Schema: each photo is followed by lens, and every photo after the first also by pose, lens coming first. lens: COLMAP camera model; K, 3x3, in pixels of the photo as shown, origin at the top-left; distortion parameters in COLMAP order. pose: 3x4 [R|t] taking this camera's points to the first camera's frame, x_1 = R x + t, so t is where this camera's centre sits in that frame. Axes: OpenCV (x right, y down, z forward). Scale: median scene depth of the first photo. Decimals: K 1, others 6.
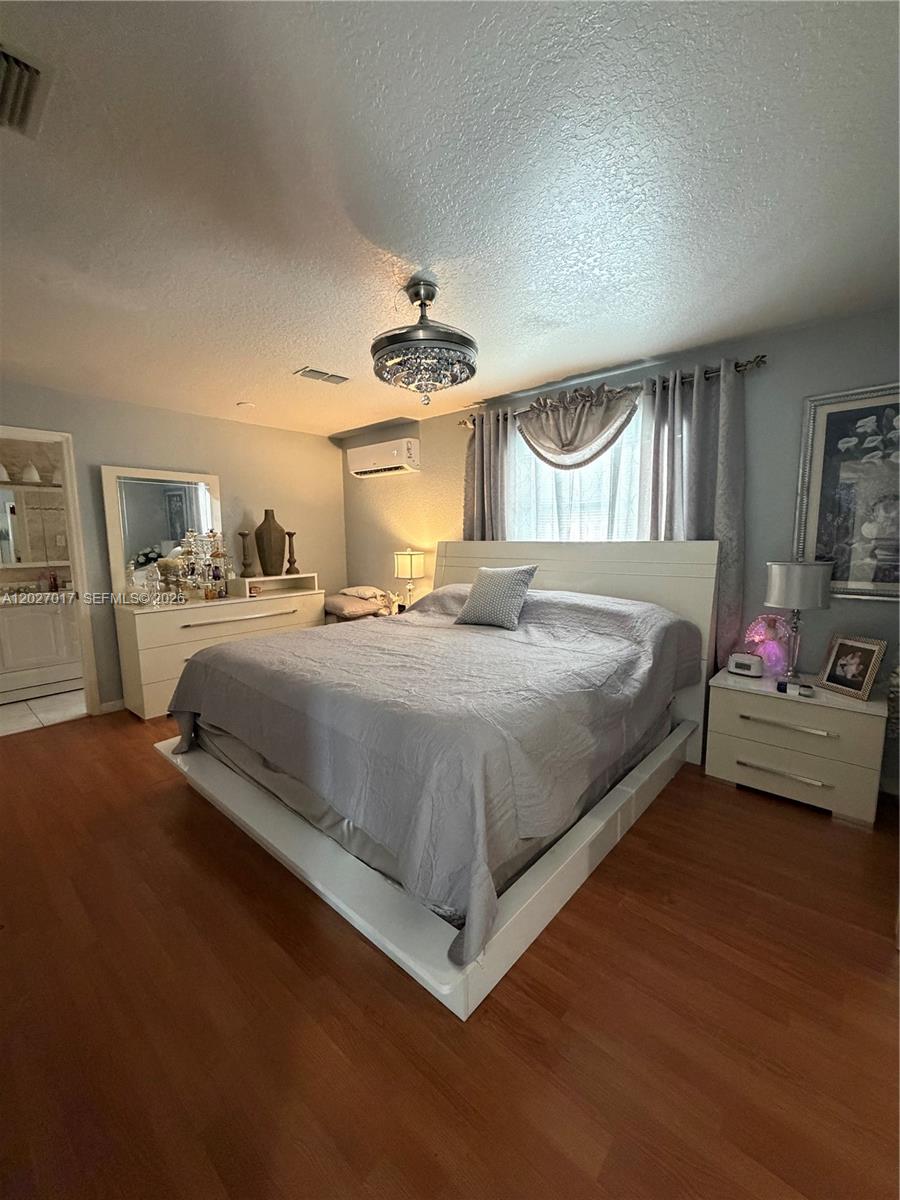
lens RADIAL K [[480.1, 0, 451.3], [0, 480.1, 601.6], [0, 0, 1]] dist [-0.000725, 0.000397]
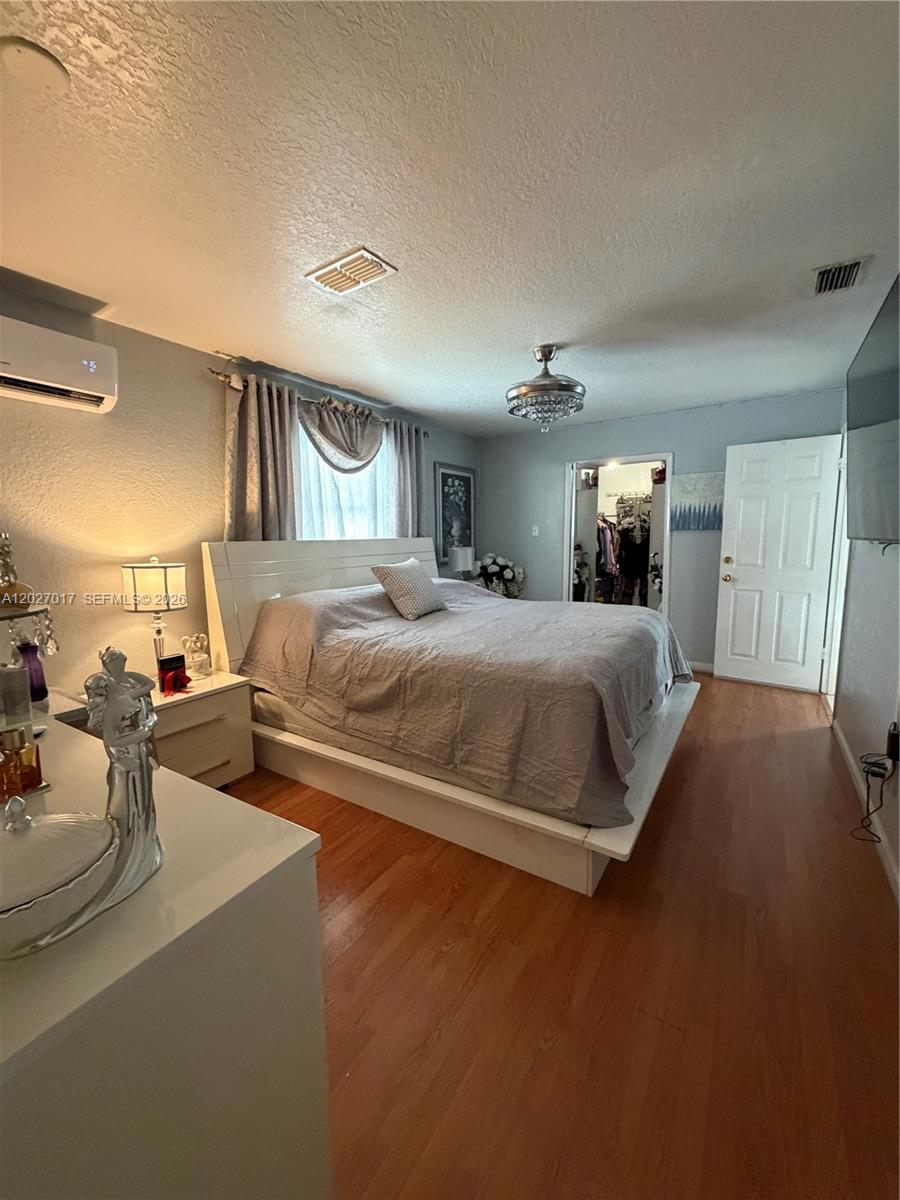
lens RADIAL K [[480.1, 0, 449.6], [0, 480.1, 593.2], [0, 0, 1]] dist [-0.000725, 0.000397]
pose [[-0.144958, -0.111734, 0.983109, -0.841342], [0.142504, 0.980886, 0.132493, -0.113862], [-0.979122, 0.159303, -0.126265, 0.905250]]
